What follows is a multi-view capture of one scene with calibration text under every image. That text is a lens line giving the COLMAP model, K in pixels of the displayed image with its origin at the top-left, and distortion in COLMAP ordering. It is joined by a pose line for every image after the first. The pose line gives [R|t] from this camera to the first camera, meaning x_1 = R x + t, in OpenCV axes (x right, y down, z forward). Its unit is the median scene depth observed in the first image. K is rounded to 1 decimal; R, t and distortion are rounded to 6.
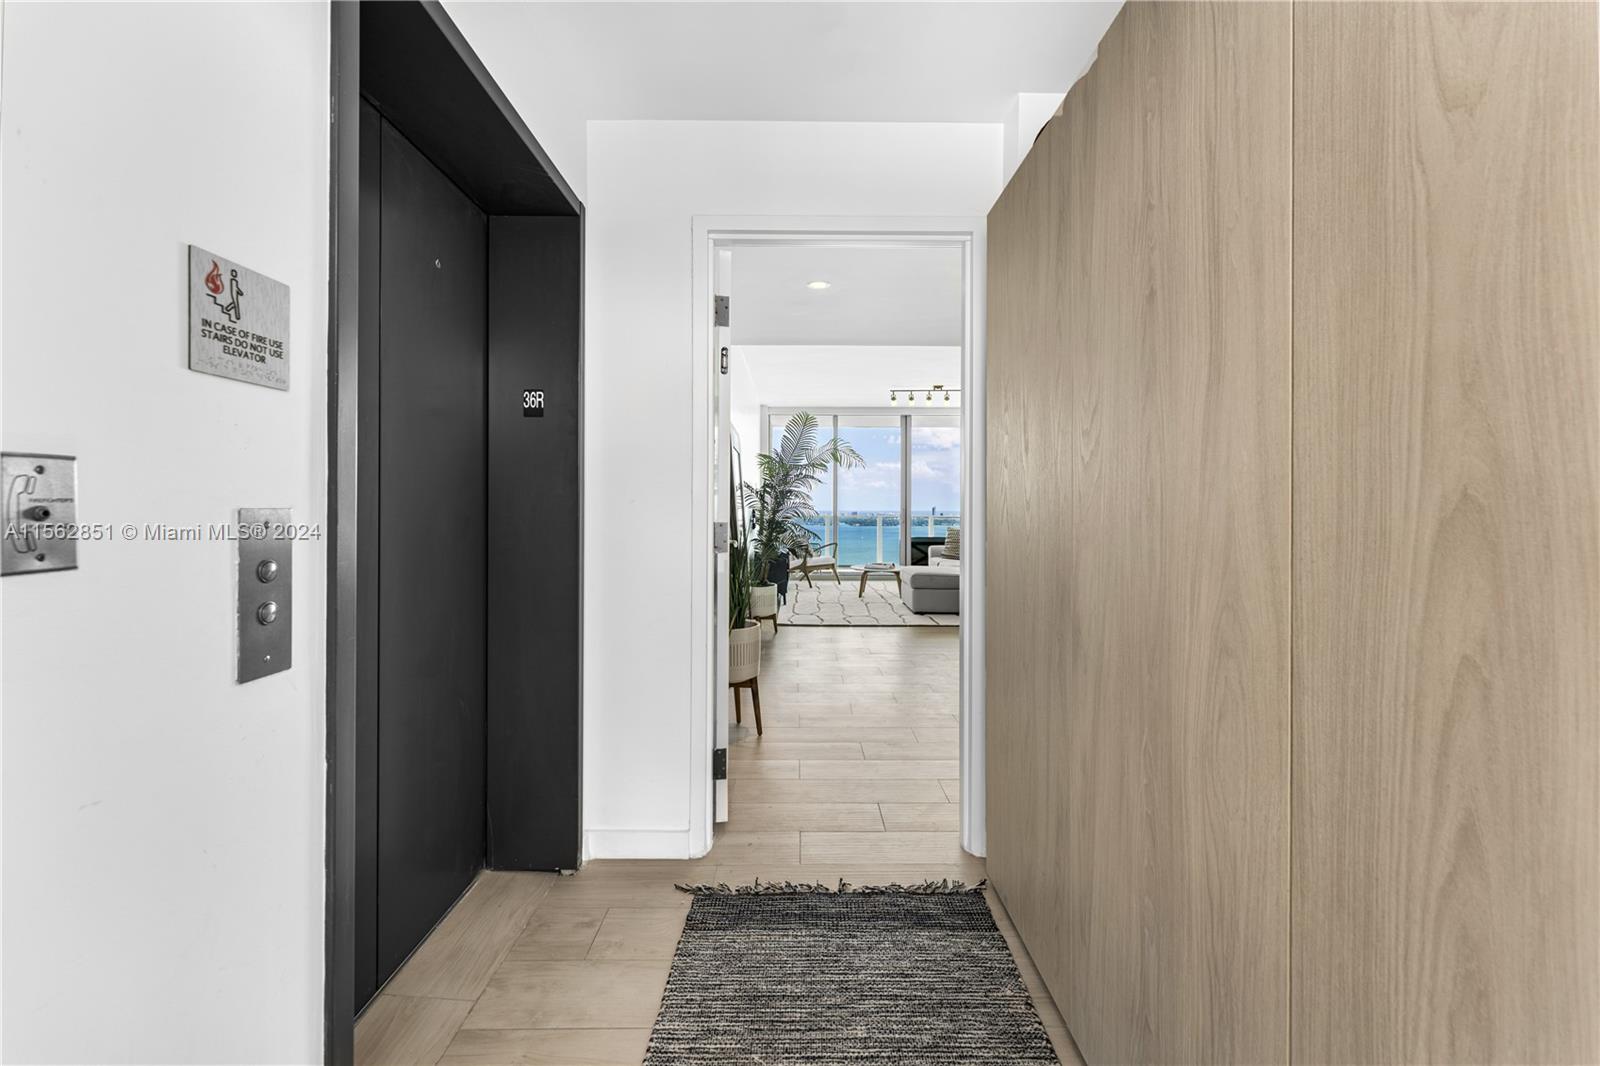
lens RADIAL K [[664.5, 0, 795.7], [0, 664.5, 523.8], [0, 0, 1]] dist [0.004891, -0.000136]
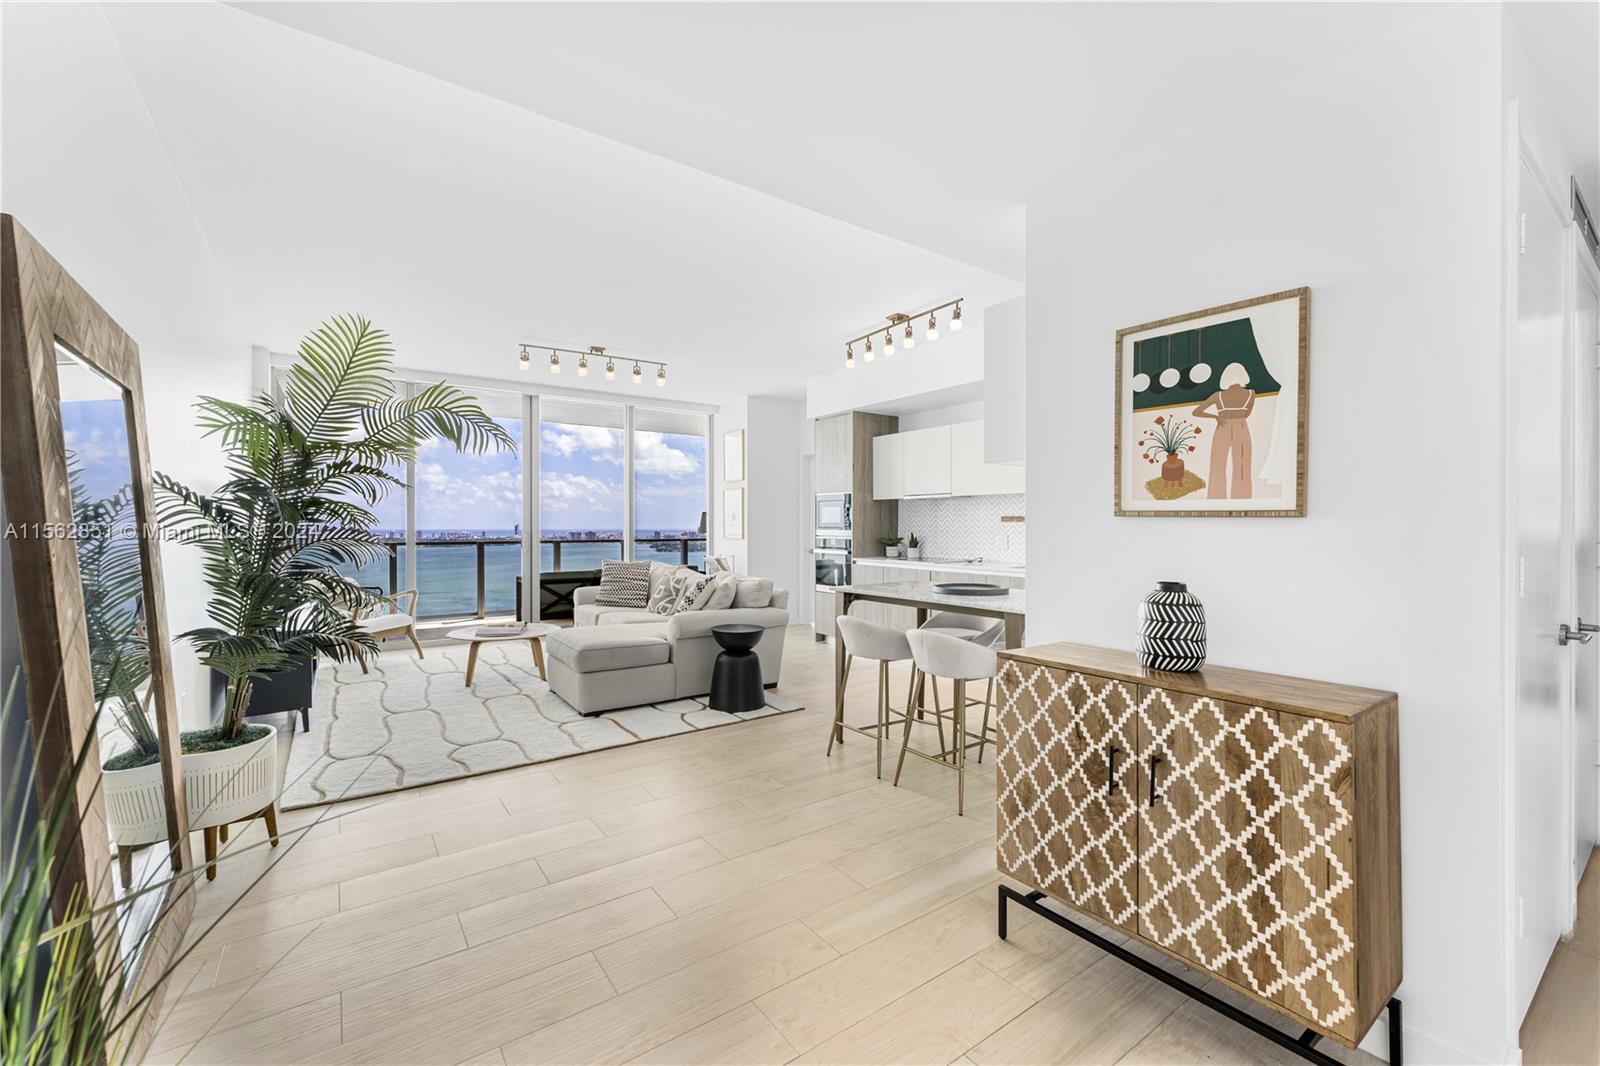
lens RADIAL K [[664.5, 0, 801.5], [0, 664.5, 536.2], [0, 0, 1]] dist [0.004891, -0.000136]
pose [[0.820950, -0.002855, 0.570993, 0.003096], [0.003341, 0.999994, 0.000196, -0.026238], [-0.570991, 0.001746, 0.820955, 0.470863]]
